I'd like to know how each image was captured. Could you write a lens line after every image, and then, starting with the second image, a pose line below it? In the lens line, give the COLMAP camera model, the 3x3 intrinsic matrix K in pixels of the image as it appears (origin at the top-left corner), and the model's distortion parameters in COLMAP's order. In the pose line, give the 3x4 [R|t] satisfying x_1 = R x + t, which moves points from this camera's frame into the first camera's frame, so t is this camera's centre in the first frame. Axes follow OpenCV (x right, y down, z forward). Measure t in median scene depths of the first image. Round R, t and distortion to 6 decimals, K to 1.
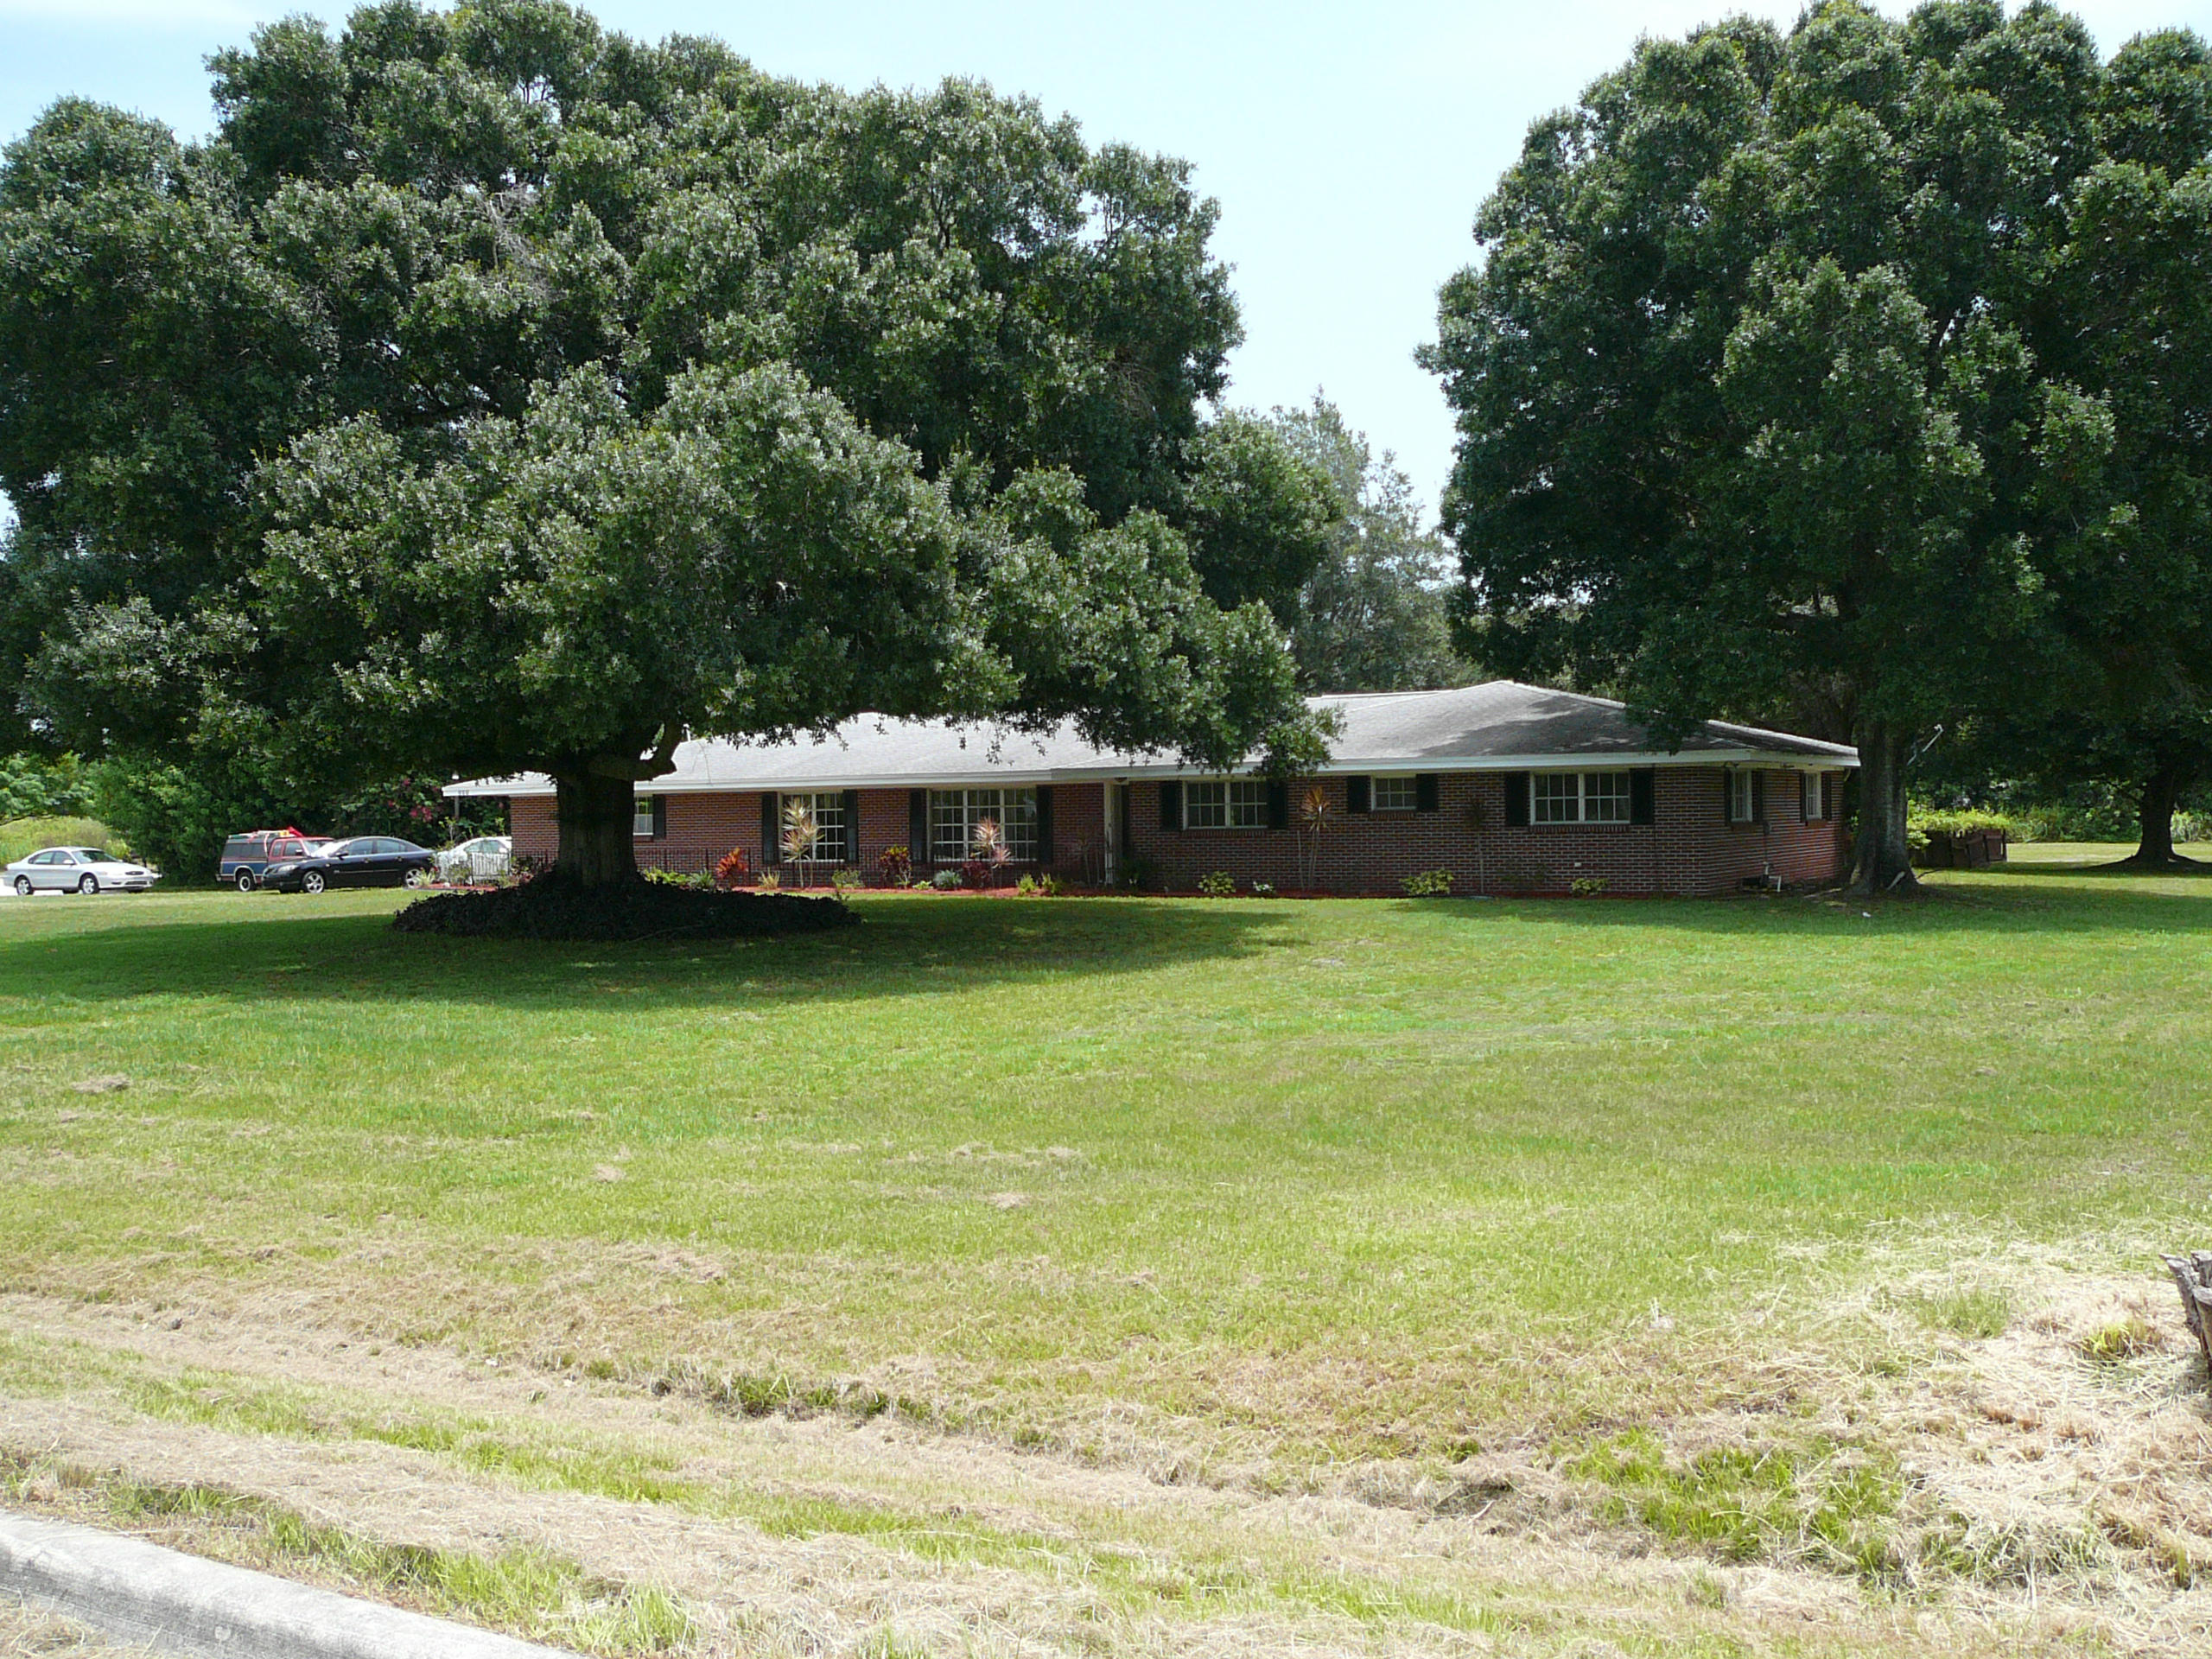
lens RADIAL K [[2276.4, 0, 1119.5], [0, 2276.4, 834.3], [0, 0, 1]] dist [-0.094906, 0.150675]
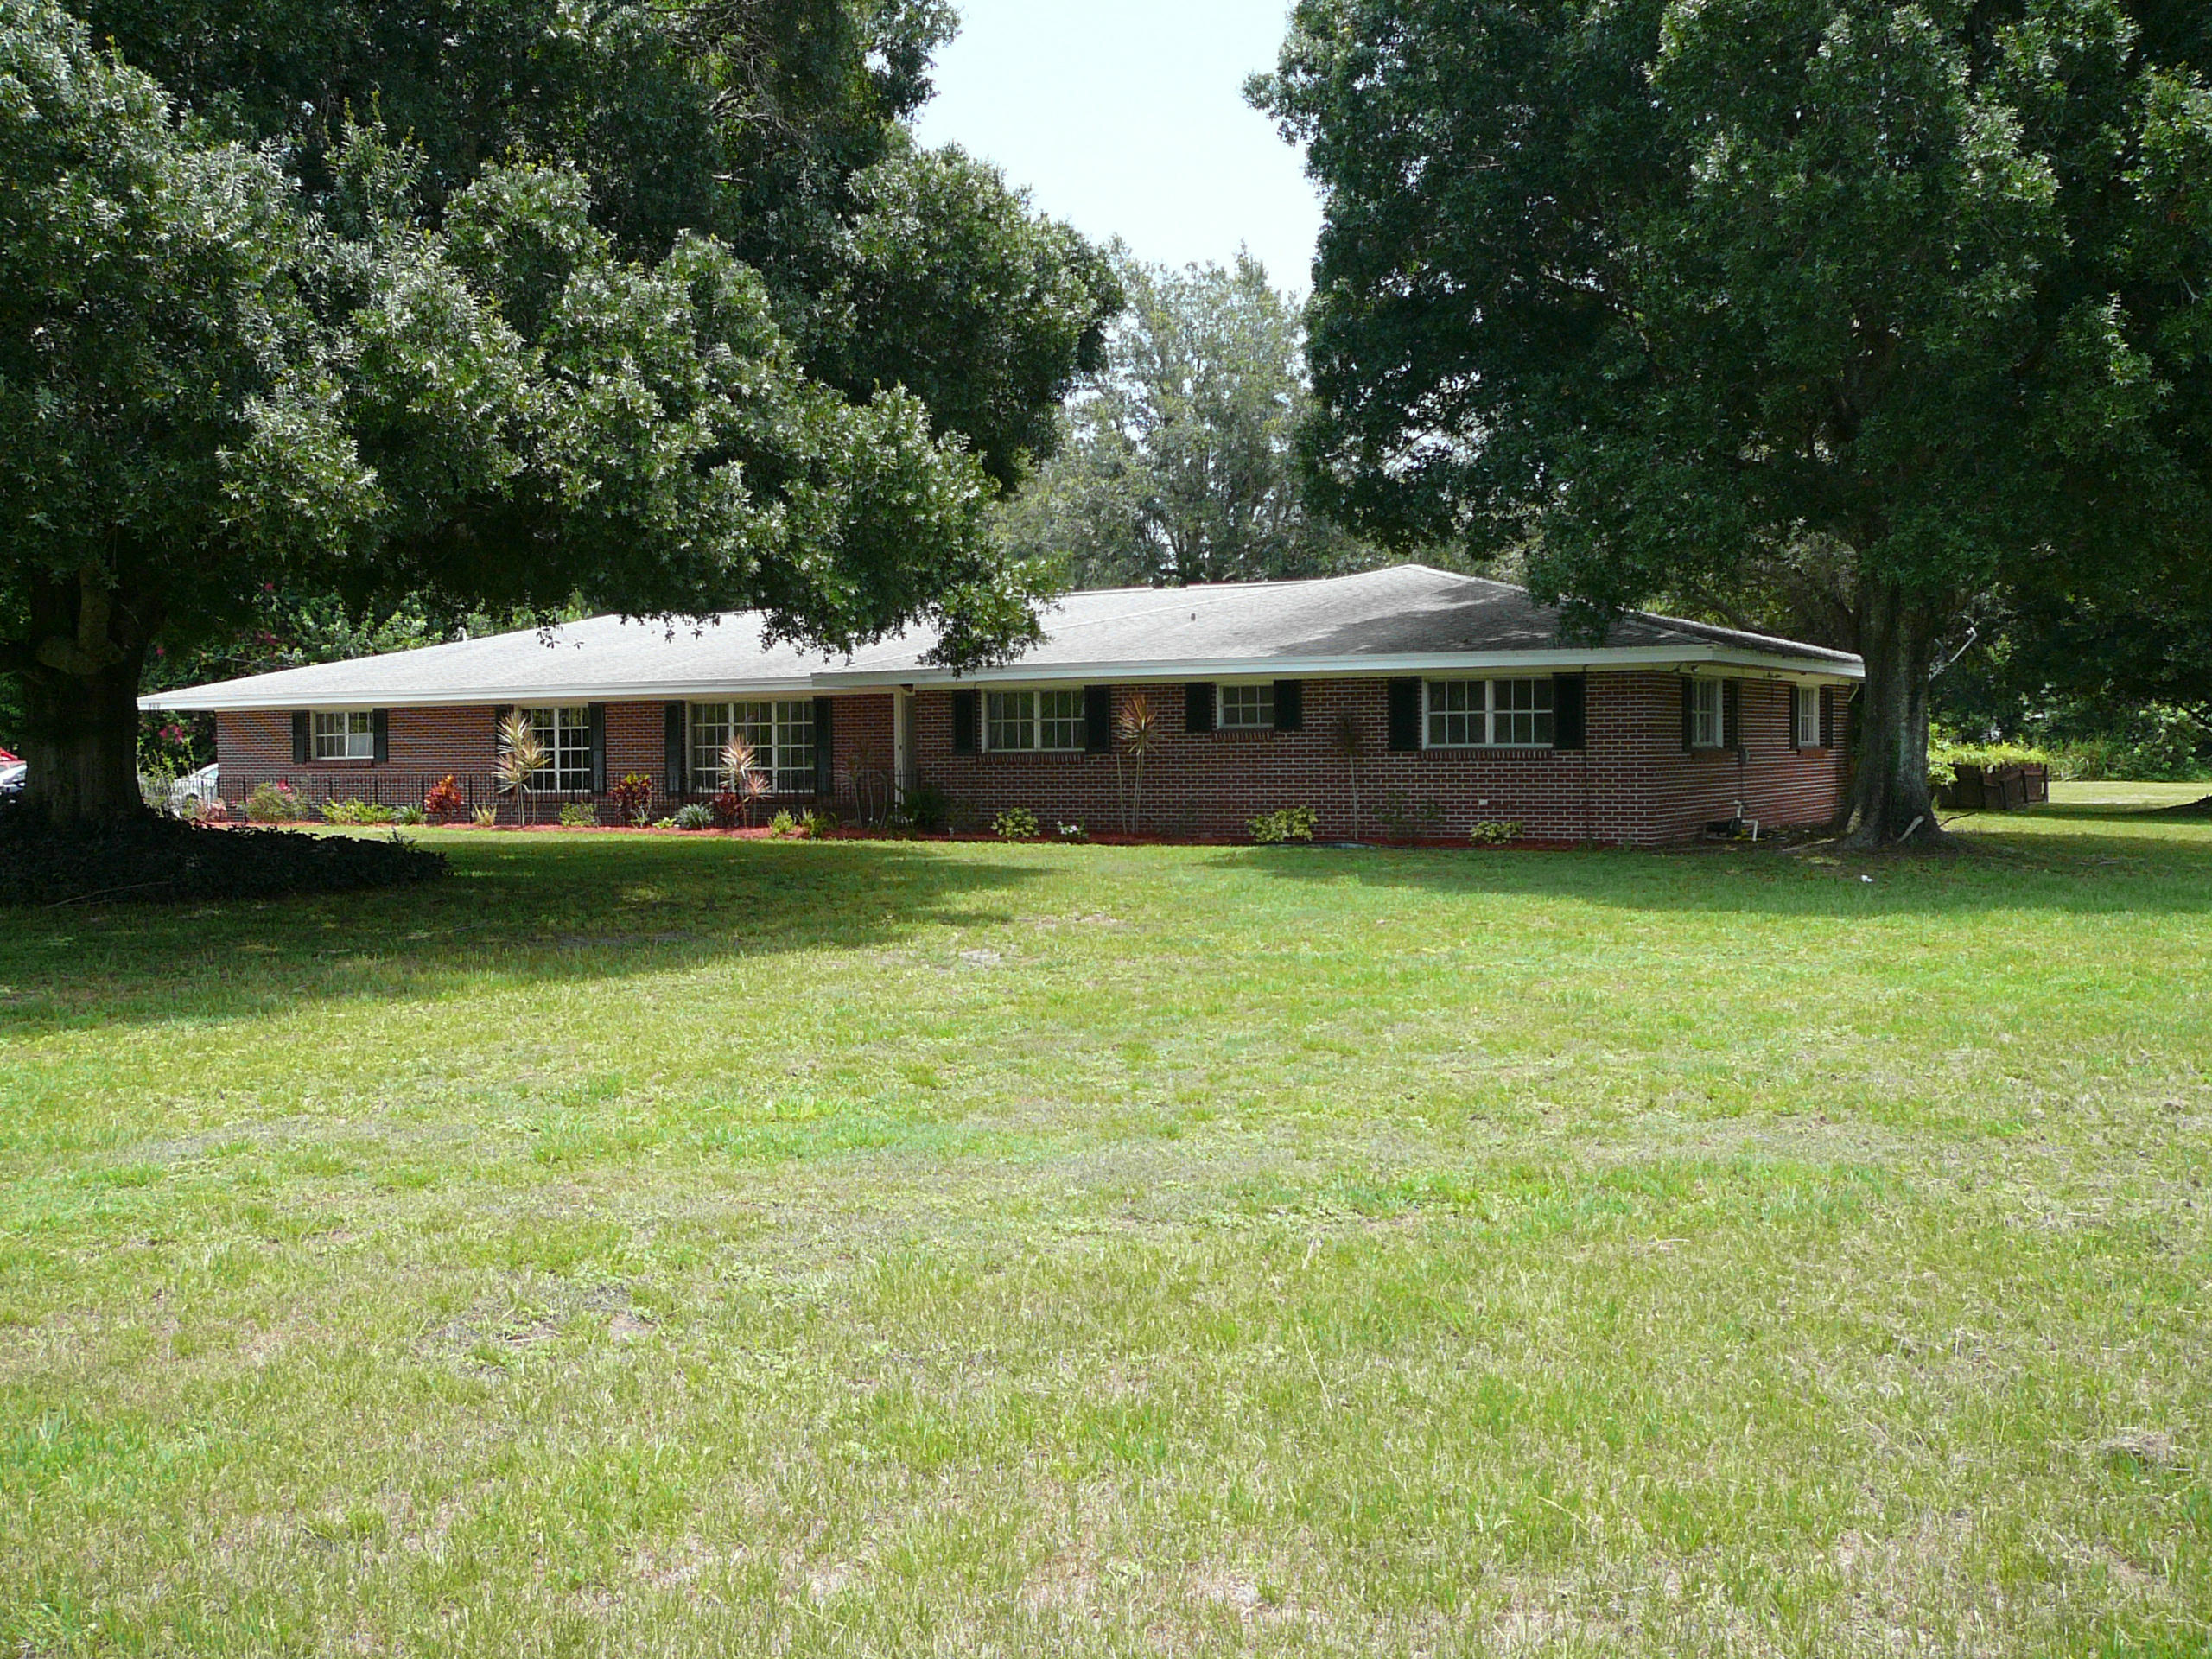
lens RADIAL K [[2281.1, 0, 1081.5], [0, 2281.1, 833.3], [0, 0, 1]] dist [-0.120964, 0.151332]
pose [[0.999664, 0.006636, -0.025076, 0.110334], [-0.005914, 0.999569, 0.028752, 0.003524], [0.025256, -0.028594, 0.999272, 0.312197]]
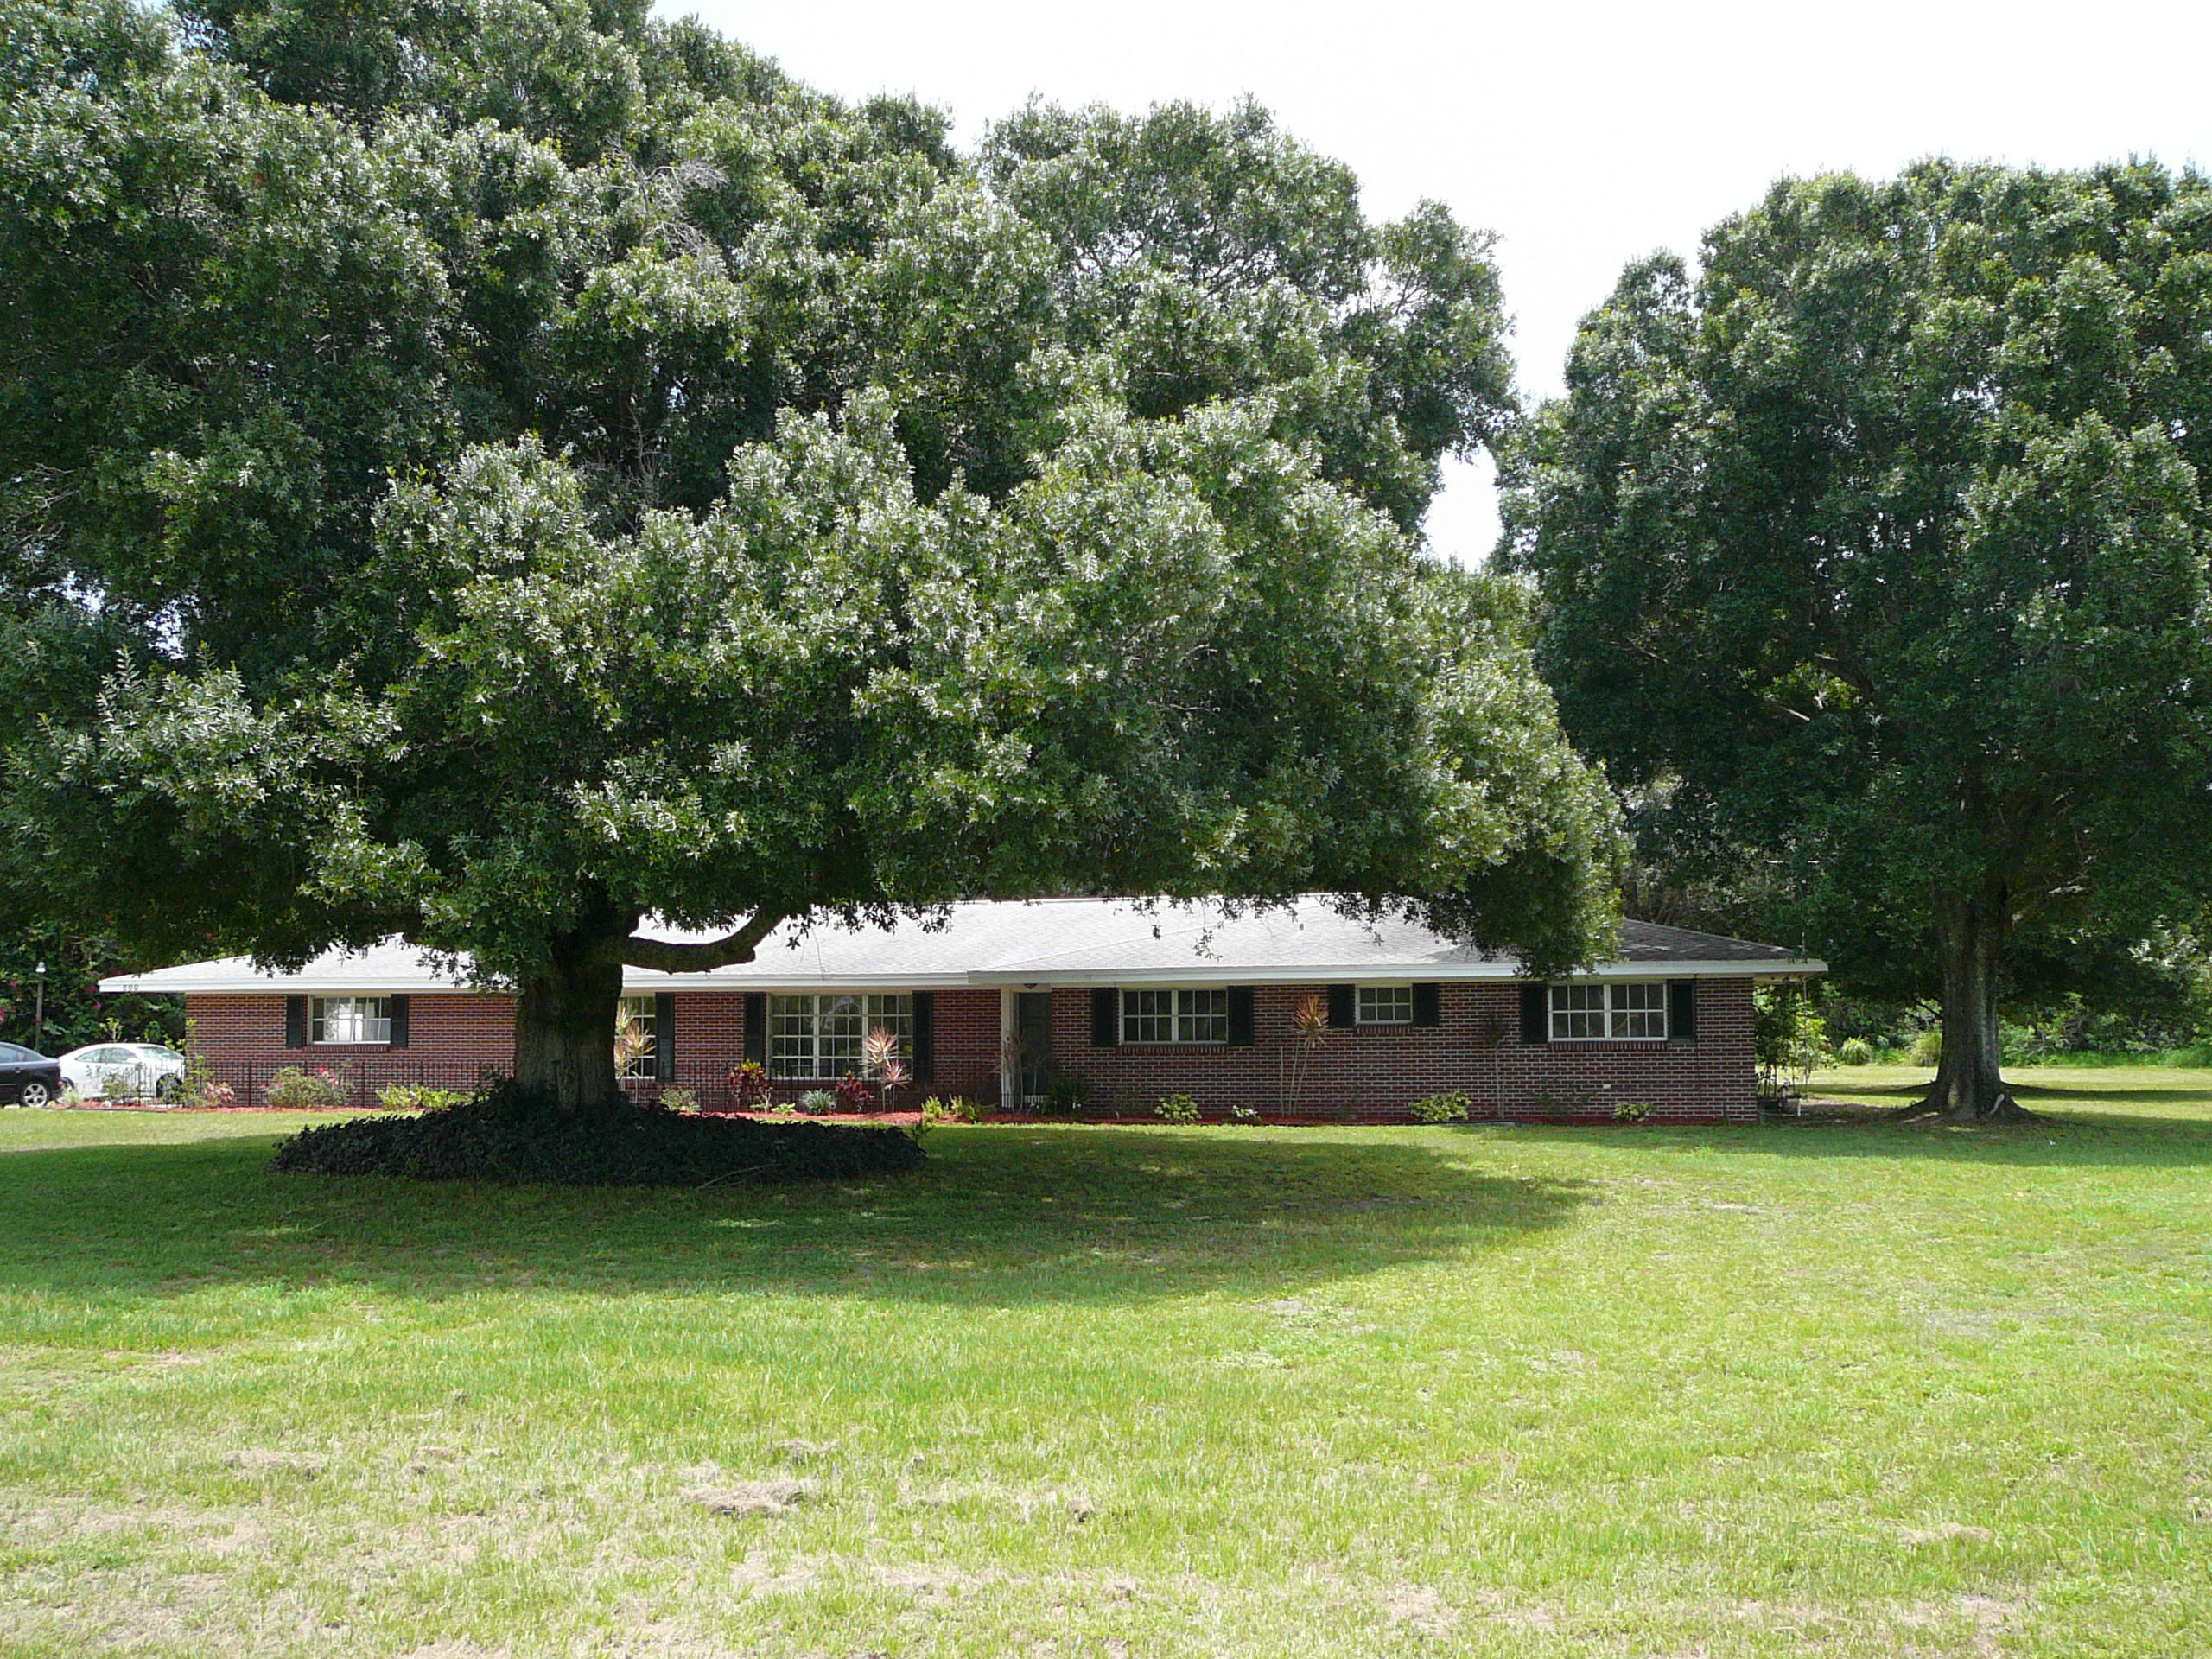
lens RADIAL K [[2276.4, 0, 1119.5], [0, 2276.4, 834.3], [0, 0, 1]] dist [-0.094906, 0.150675]
pose [[0.963957, 0.032476, 0.264067, -0.273750], [-0.006931, 0.995251, -0.097098, 0.003095], [-0.265967, 0.091768, 0.959604, 0.229214]]
